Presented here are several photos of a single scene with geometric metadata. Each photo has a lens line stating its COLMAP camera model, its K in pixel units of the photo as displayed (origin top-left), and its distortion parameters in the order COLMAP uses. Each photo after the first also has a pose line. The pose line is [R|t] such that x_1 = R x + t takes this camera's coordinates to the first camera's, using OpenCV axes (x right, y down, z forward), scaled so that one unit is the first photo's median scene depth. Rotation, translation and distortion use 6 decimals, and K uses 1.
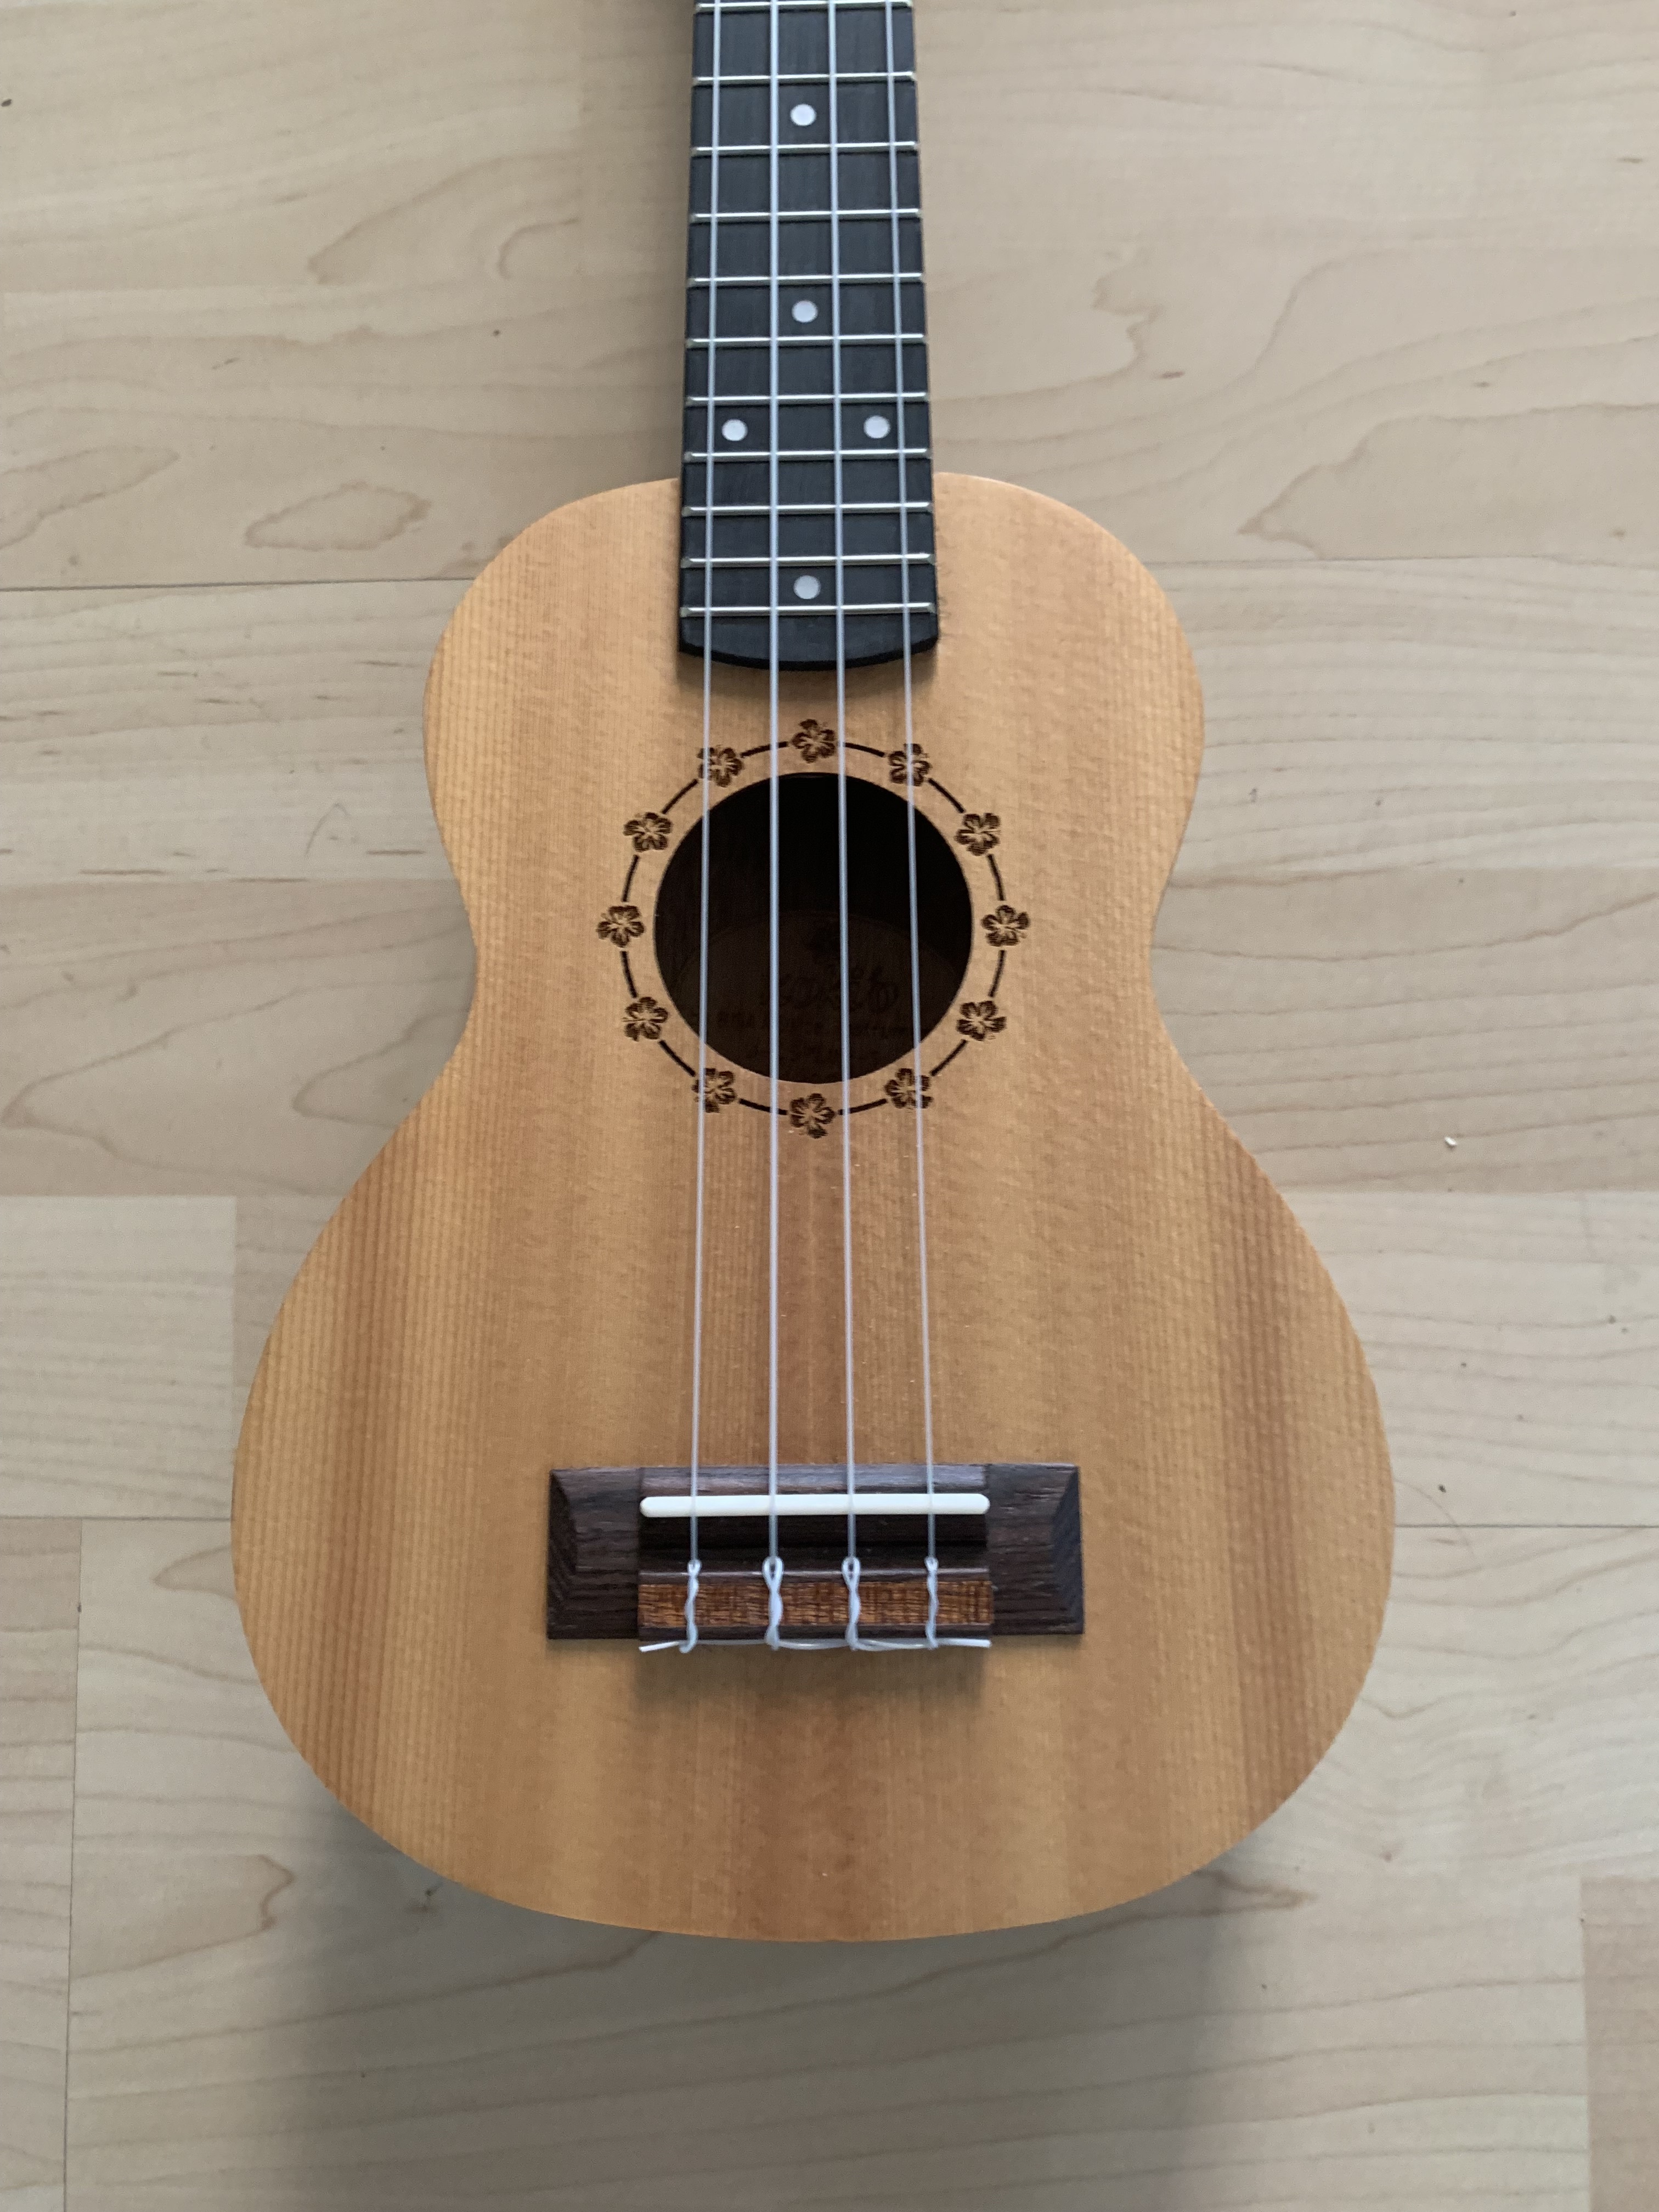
lens RADIAL K [[1723.7, 0, 829.3], [0, 1723.7, 1093.9], [0, 0, 1]] dist [-0.002633, -0.007308]
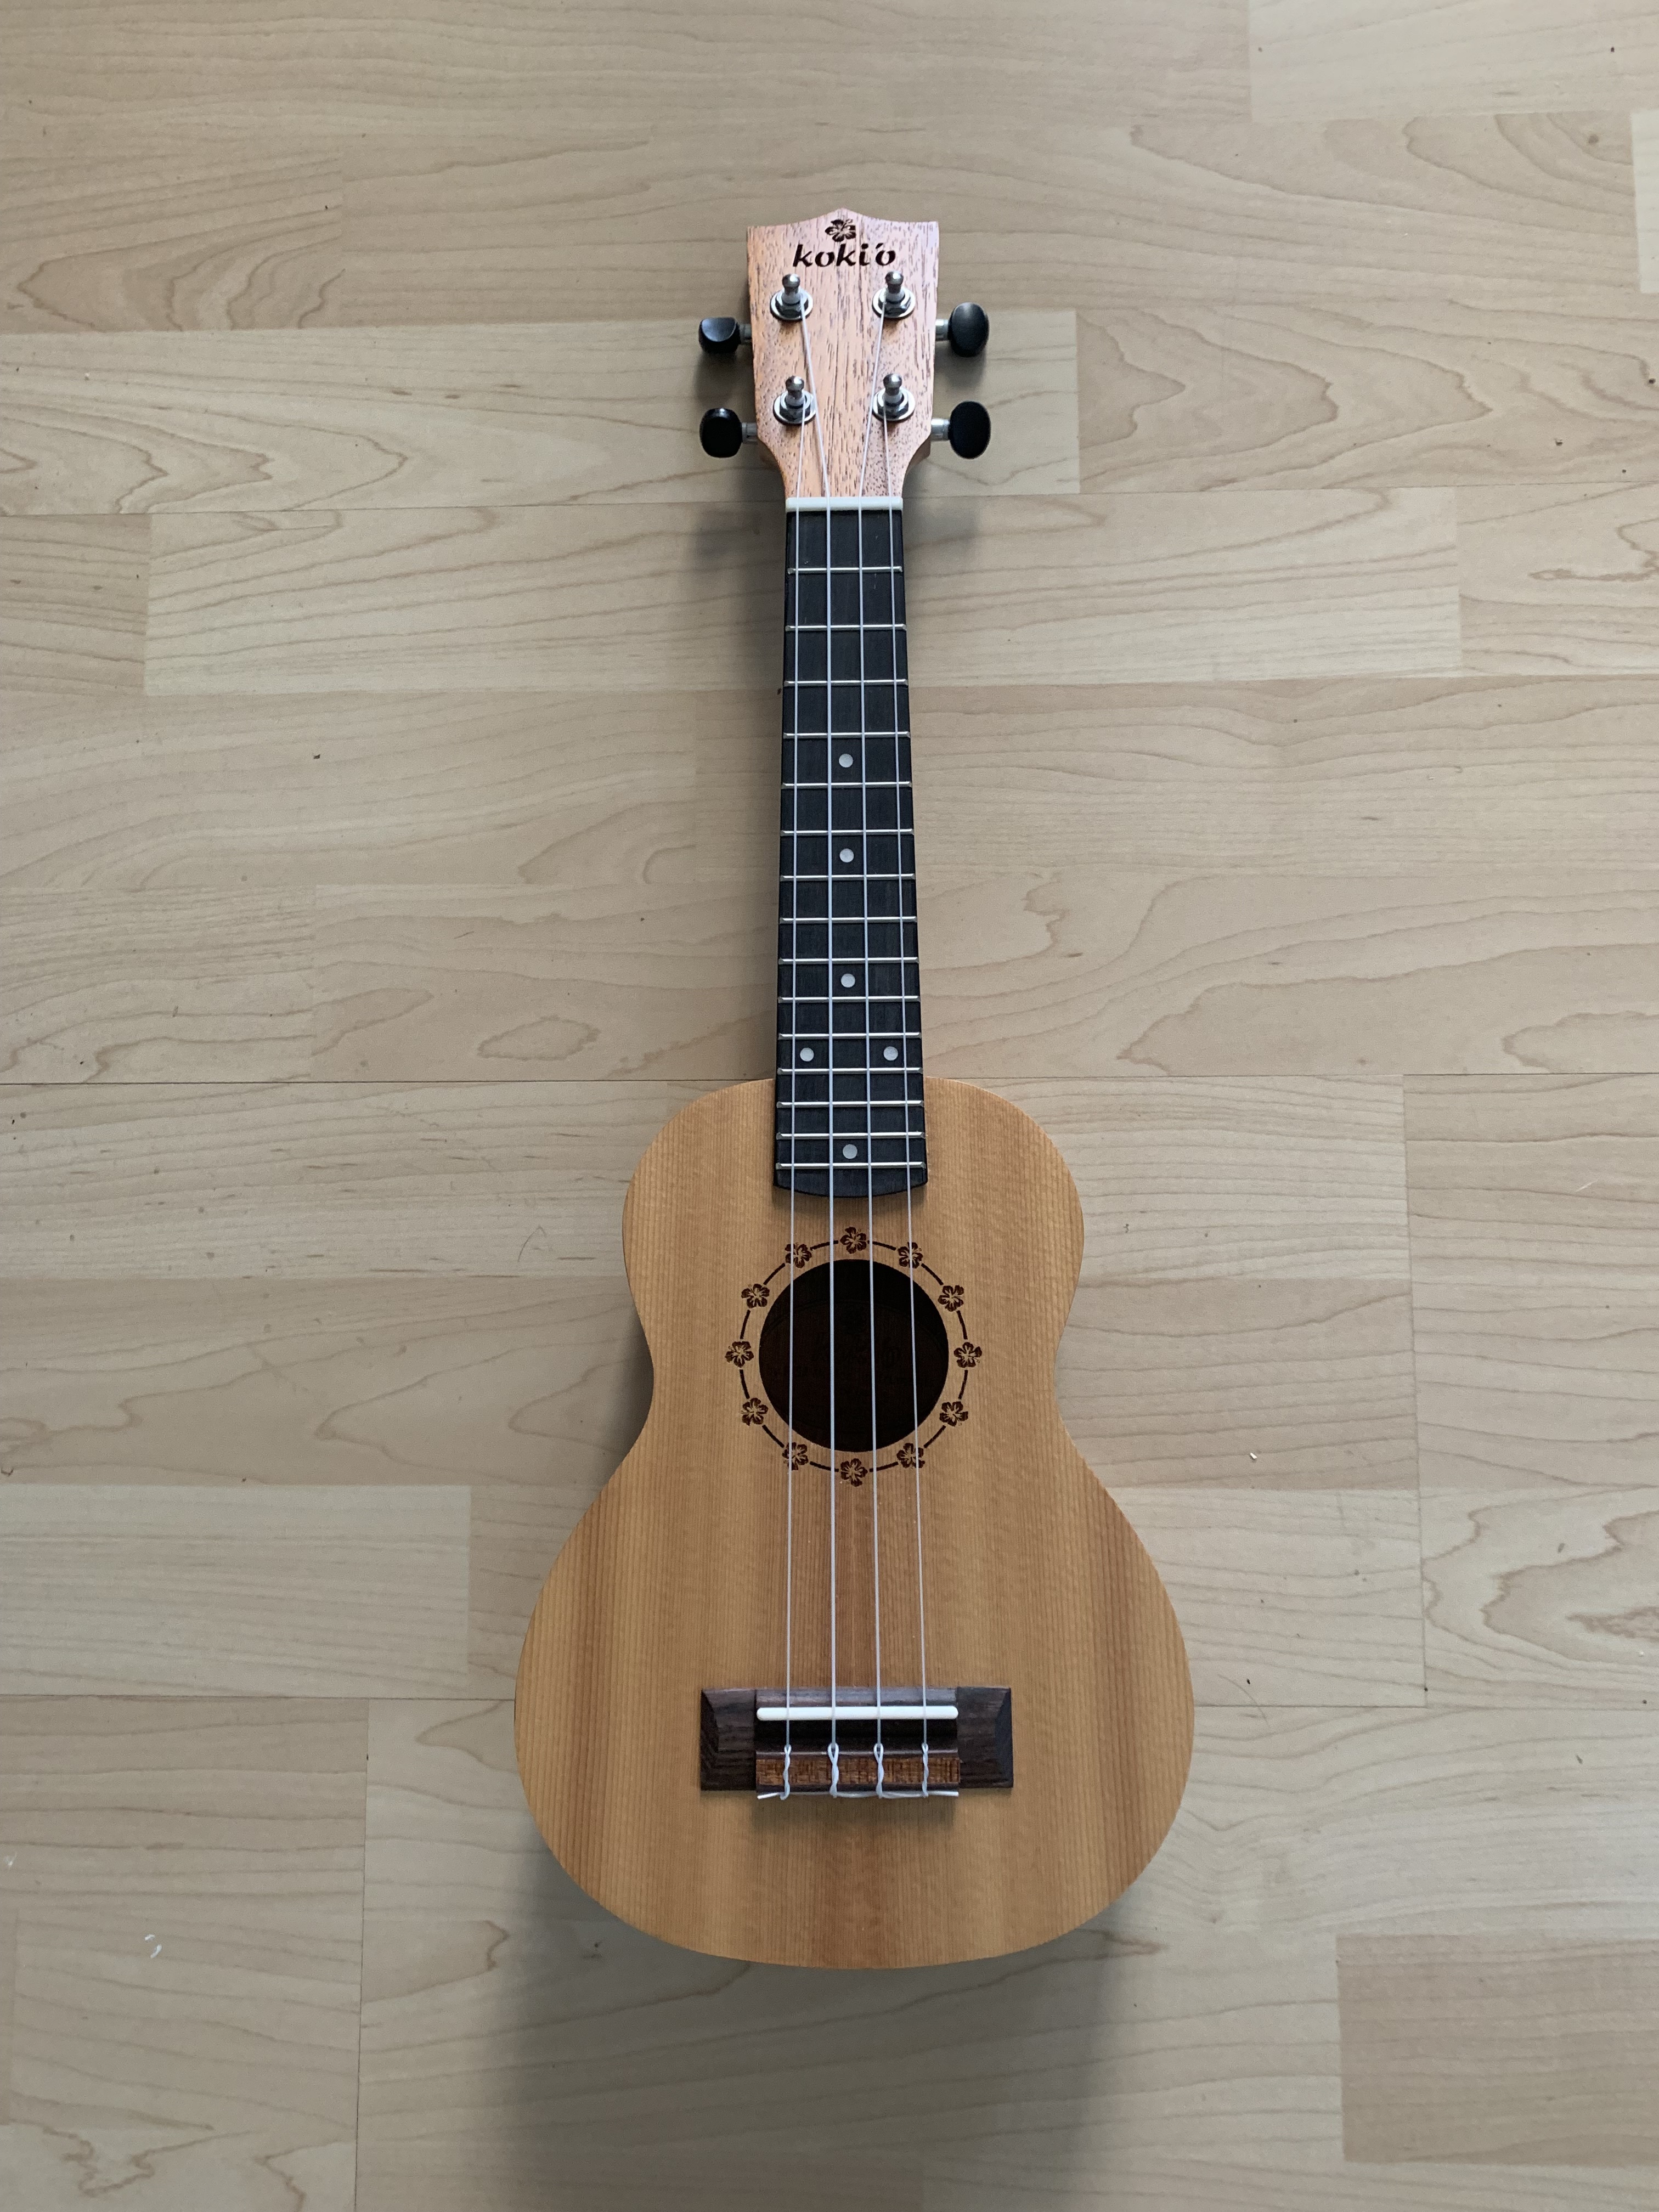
lens RADIAL K [[1723.7, 0, 817.8], [0, 1723.7, 1090.2], [0, 0, 1]] dist [-0.002633, -0.007308]
pose [[0.999969, 0.002874, 0.007328, -0.048836], [-0.002593, 0.999272, -0.038073, -0.248510], [-0.007432, 0.038053, 0.999248, -0.584174]]
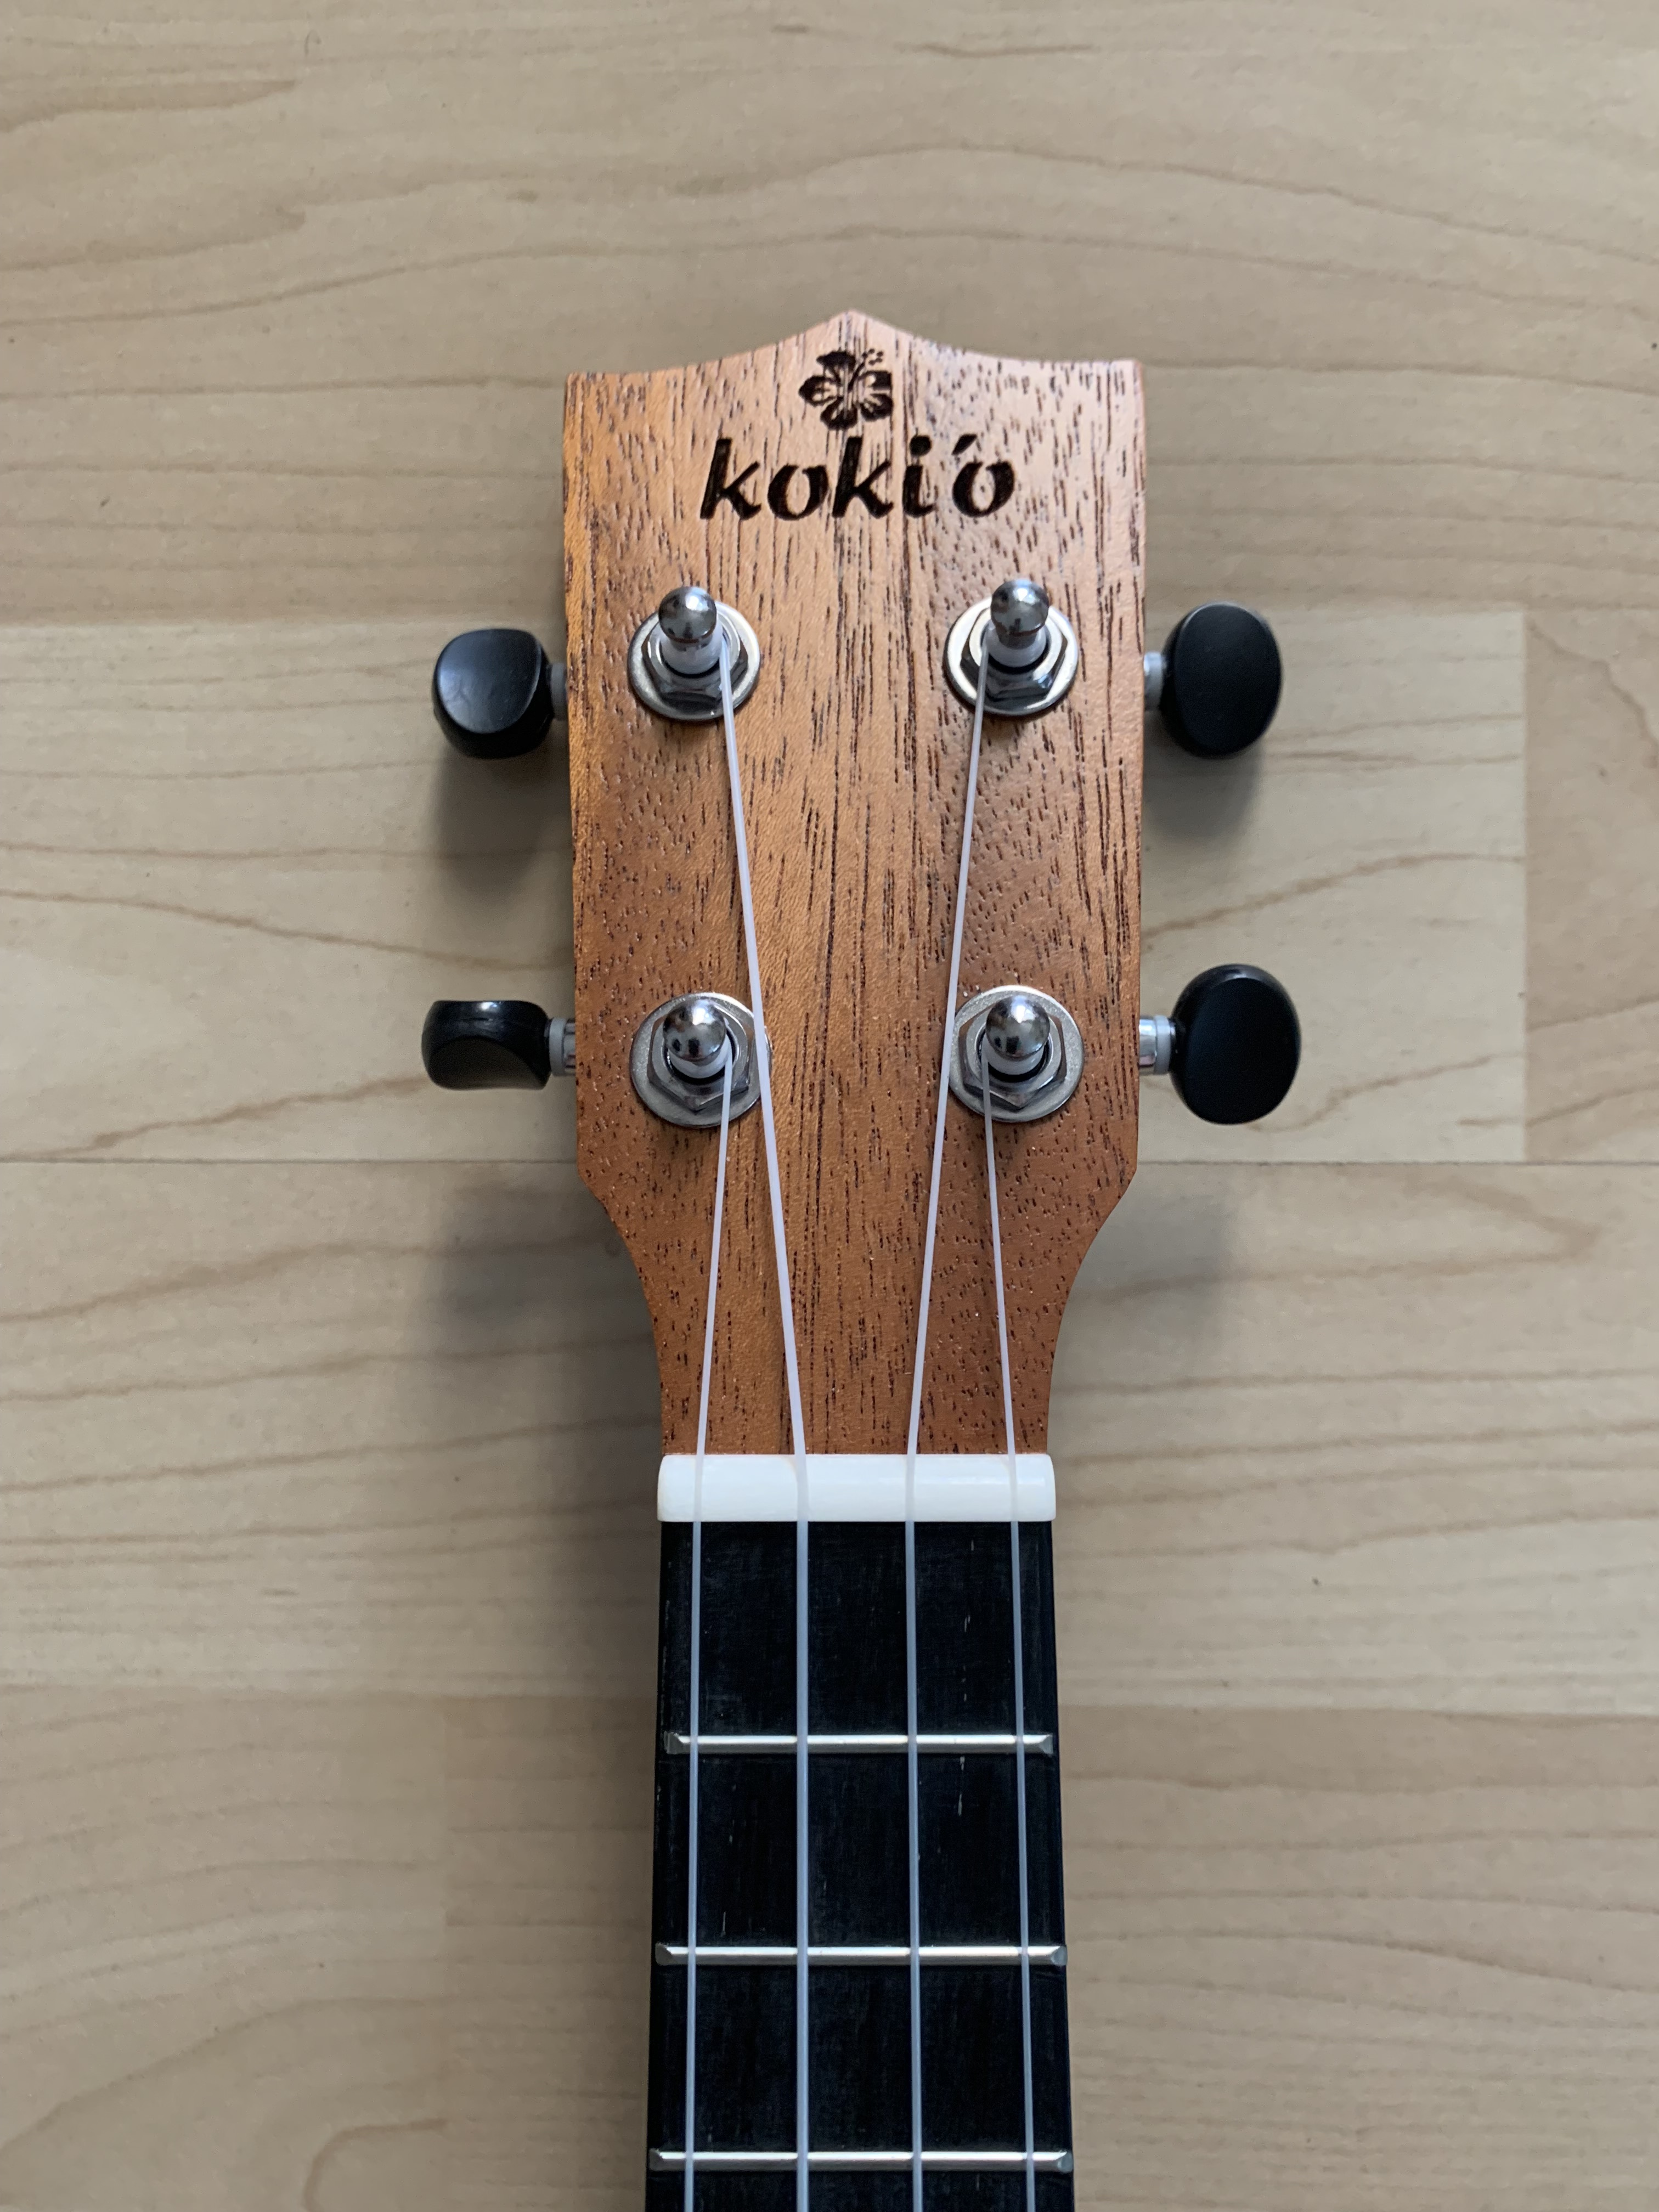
lens RADIAL K [[1723.7, 0, 827.8], [0, 1723.7, 1060.4], [0, 0, 1]] dist [-0.002633, -0.007308]
pose [[0.999957, 0.002984, 0.008725, -0.026910], [-0.003570, 0.997680, 0.067985, -0.976482], [-0.008502, -0.068013, 0.997648, 0.497494]]
